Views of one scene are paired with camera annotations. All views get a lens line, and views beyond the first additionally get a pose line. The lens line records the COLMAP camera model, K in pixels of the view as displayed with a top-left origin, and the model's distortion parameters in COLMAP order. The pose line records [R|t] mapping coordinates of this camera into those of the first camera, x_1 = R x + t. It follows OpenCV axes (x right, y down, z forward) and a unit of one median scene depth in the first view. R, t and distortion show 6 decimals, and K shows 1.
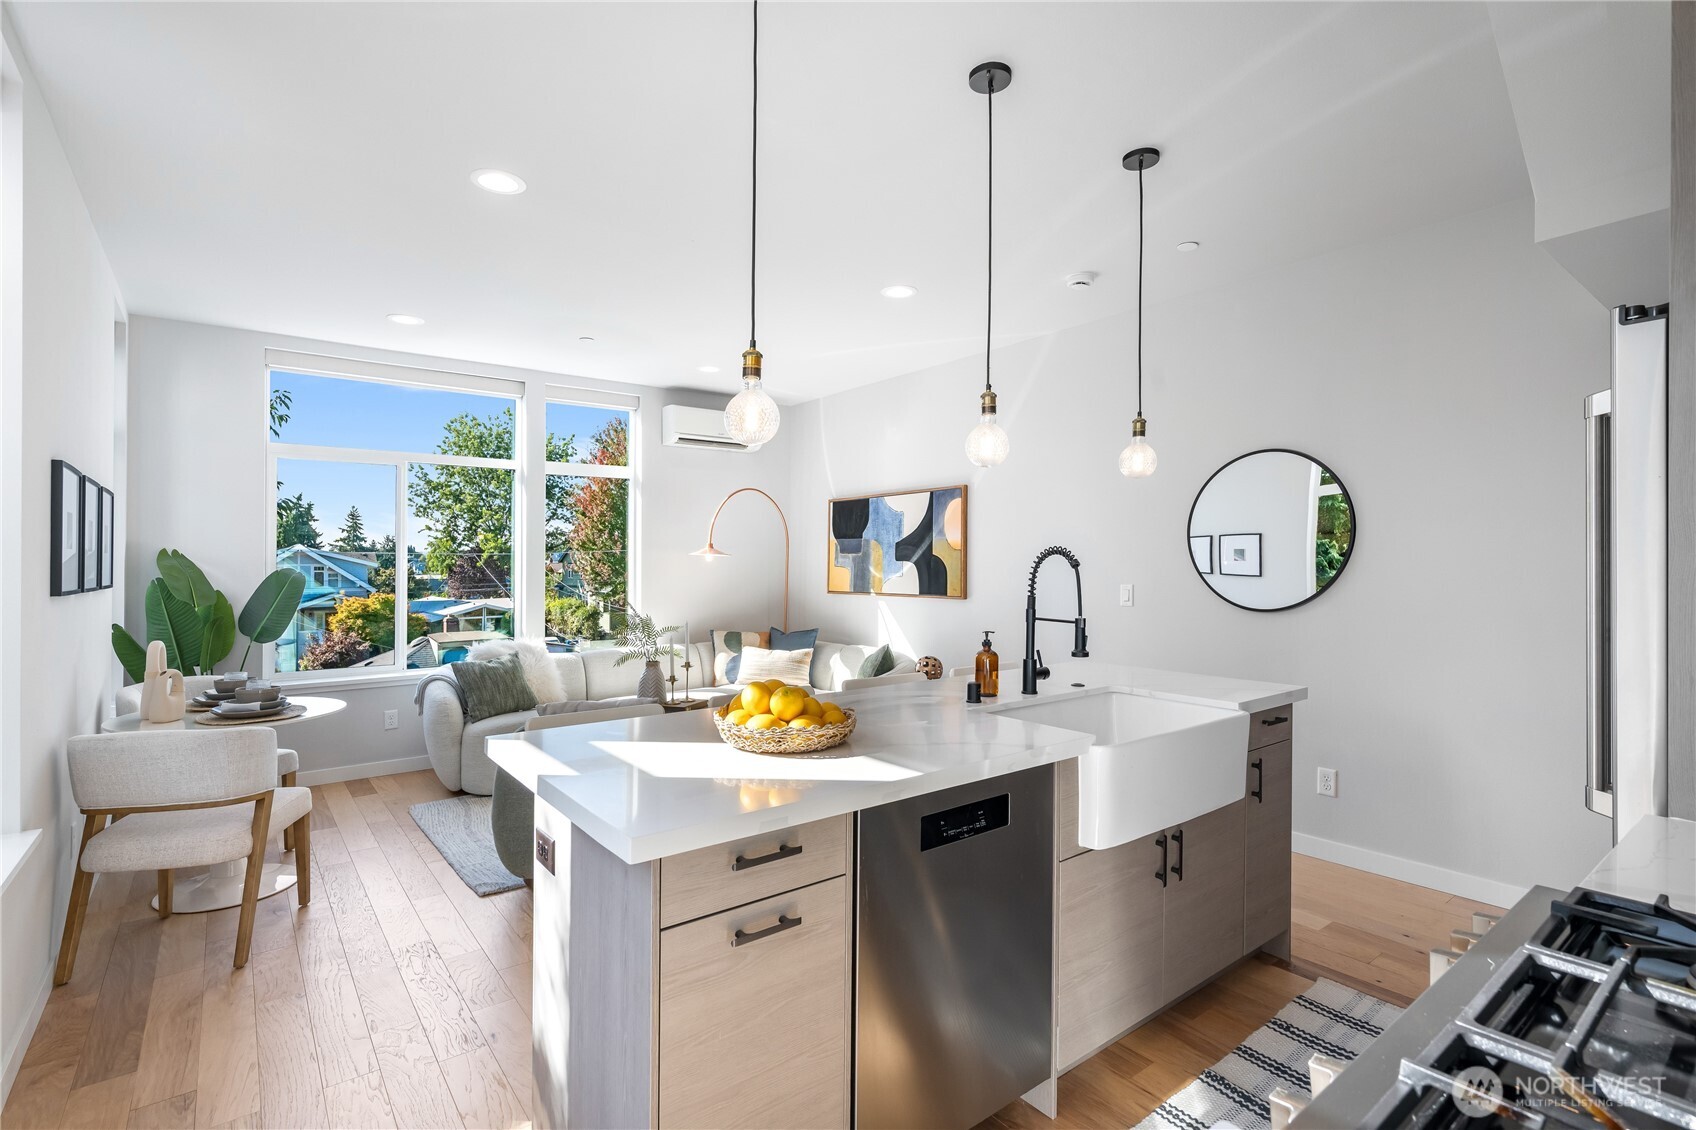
lens RADIAL K [[797.9, 0, 844.9], [0, 797.9, 508.9], [0, 0, 1]] dist [0.001102, 0.000647]
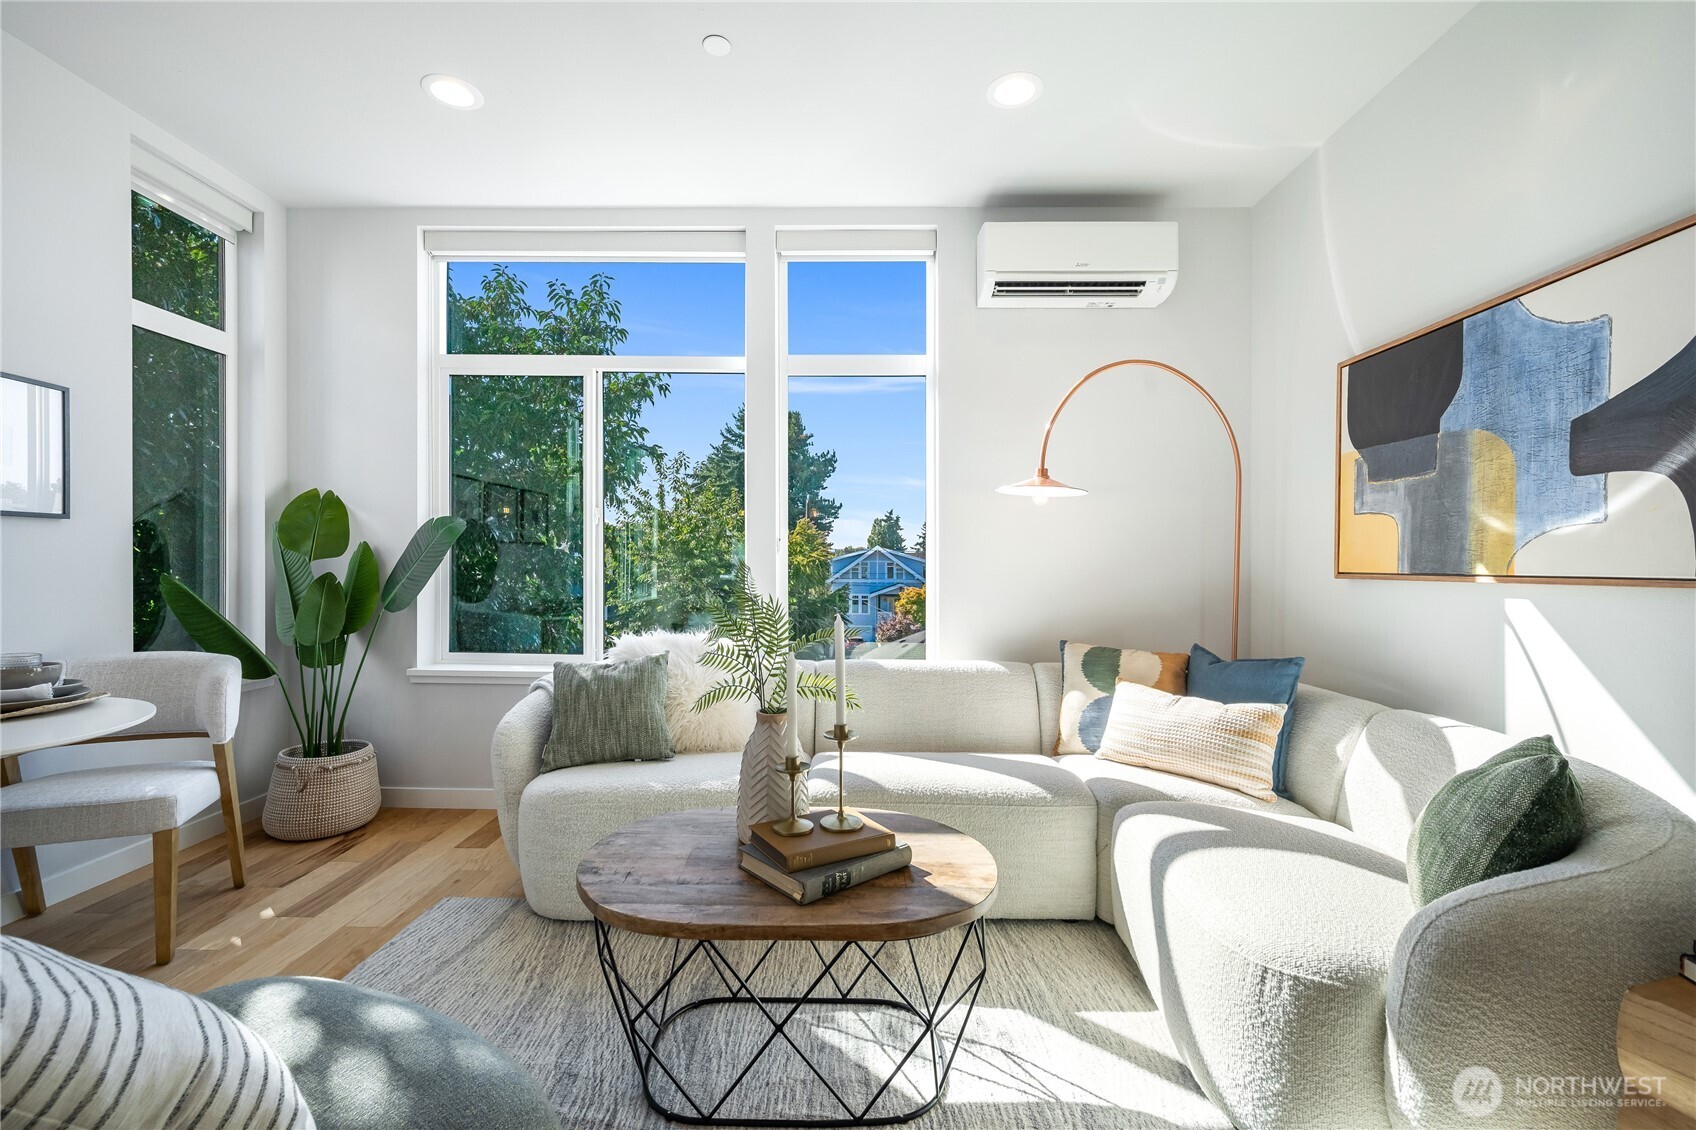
lens RADIAL K [[718.8, 0, 839.3], [0, 718.8, 545.6], [0, 0, 1]] dist [-0.001110, -0.000139]
pose [[0.780276, -0.001766, -0.625433, 0.012920], [0.027413, 0.999132, 0.031379, 0.072156], [0.624834, -0.041629, 0.779647, 0.554632]]
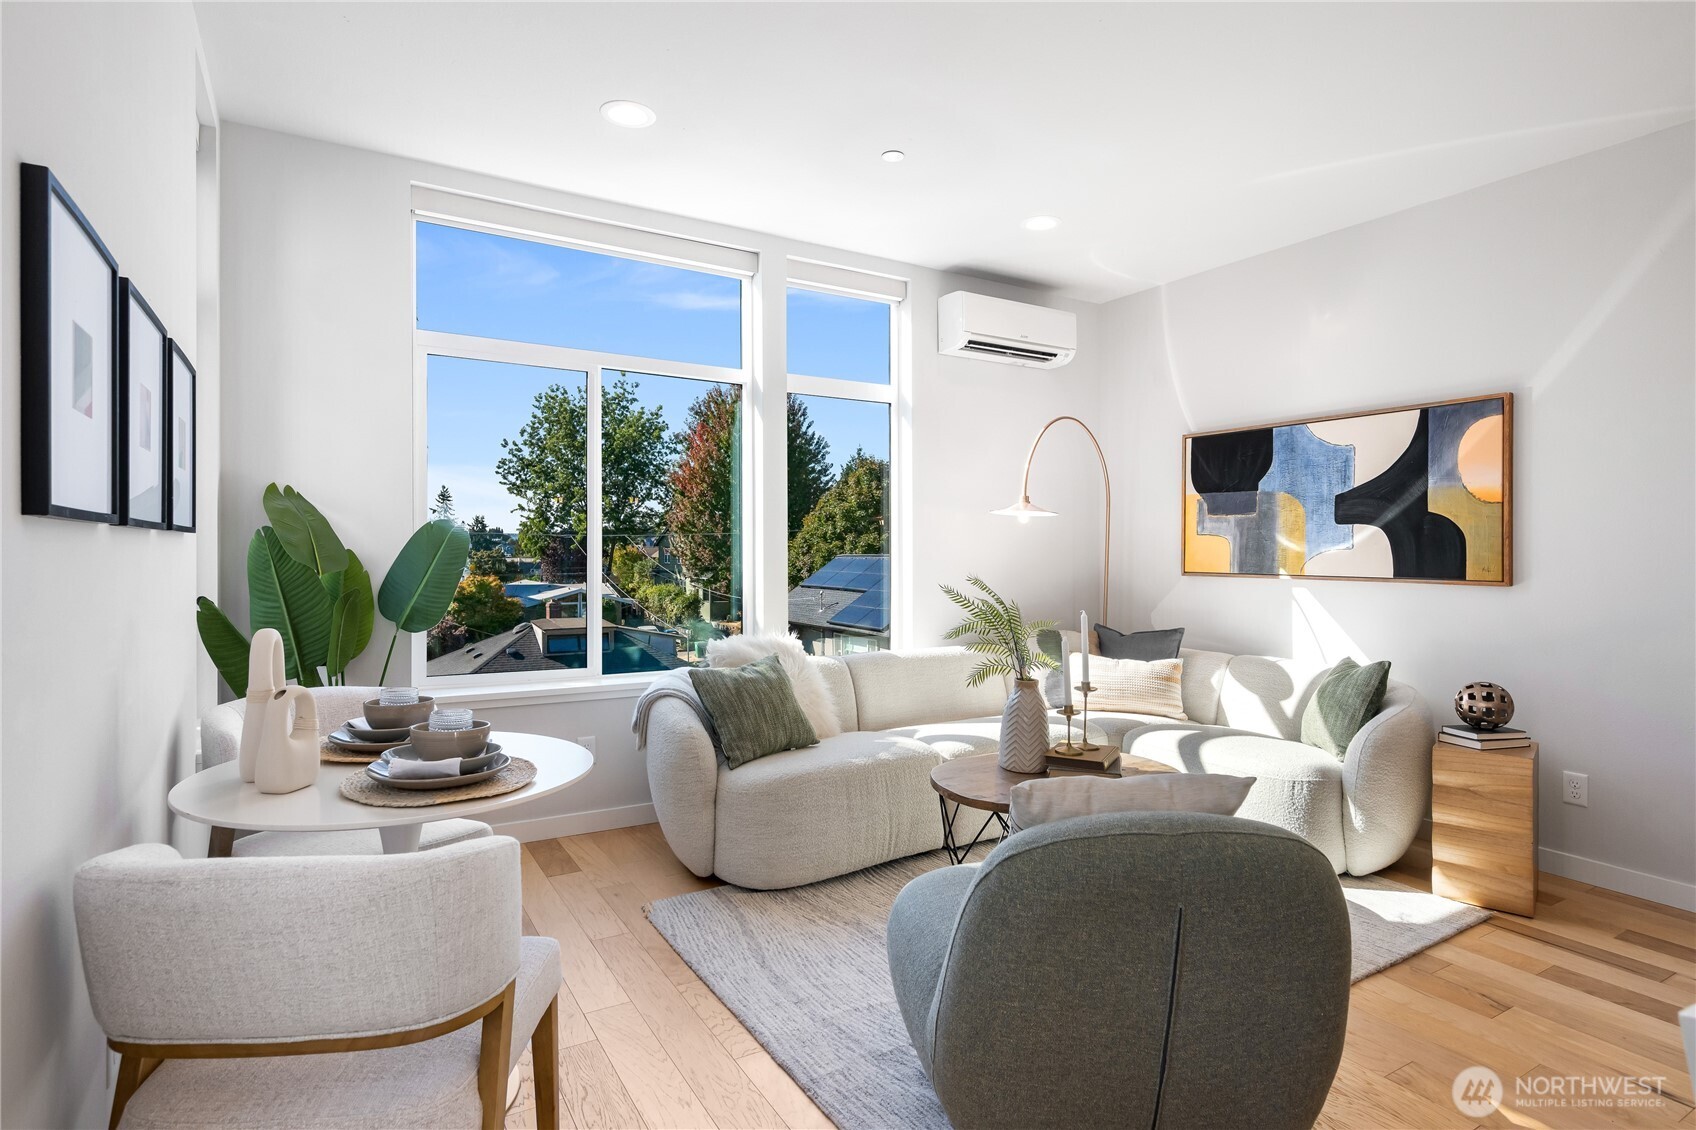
lens RADIAL K [[876.9, 0, 846.9], [0, 876.9, 512.1], [0, 0, 1]] dist [-0.000297, -0.000308]
pose [[0.992709, 0.008197, -0.120260, -0.222917], [-0.005392, 0.999706, 0.023625, 0.039355], [0.120418, -0.022804, 0.992461, 0.255913]]
